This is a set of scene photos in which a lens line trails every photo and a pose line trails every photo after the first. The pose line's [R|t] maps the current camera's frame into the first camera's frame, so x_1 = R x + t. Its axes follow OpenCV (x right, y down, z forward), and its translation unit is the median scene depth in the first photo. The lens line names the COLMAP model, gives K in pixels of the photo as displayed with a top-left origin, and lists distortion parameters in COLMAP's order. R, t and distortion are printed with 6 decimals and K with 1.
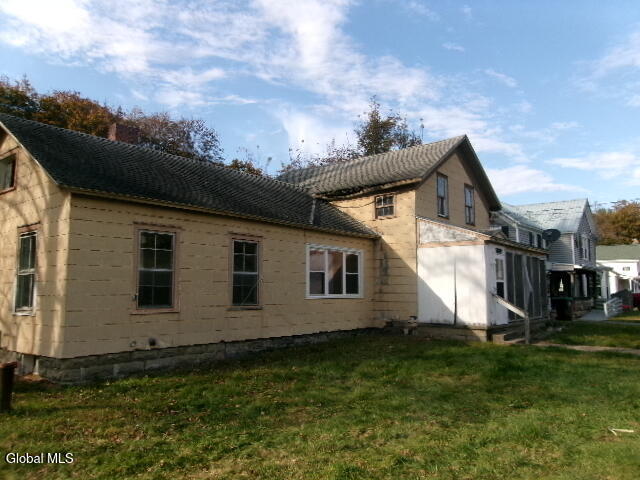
lens RADIAL K [[505.8, 0, 321.9], [0, 505.8, 235.4], [0, 0, 1]] dist [-0.003967, 0.006531]
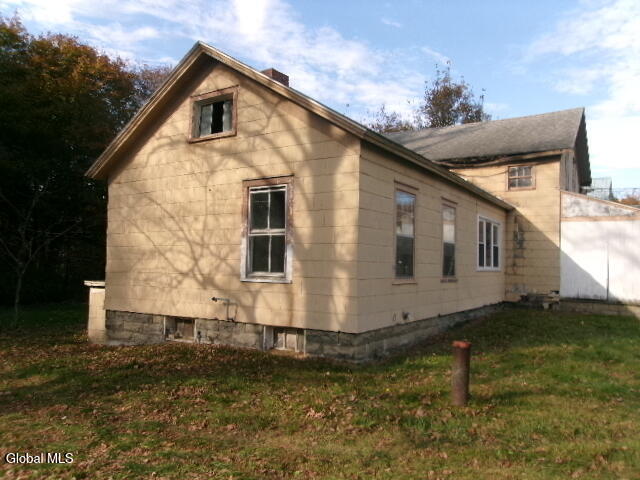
lens RADIAL K [[507.8, 0, 320.0], [0, 507.8, 240.0], [0, 0, 1]] dist [-0.090793, 0.140892]
pose [[0.993980, 0.033825, 0.104212, -0.381334], [-0.040834, 0.996992, 0.065877, 0.015861], [-0.101670, -0.069736, 0.992371, 0.086070]]
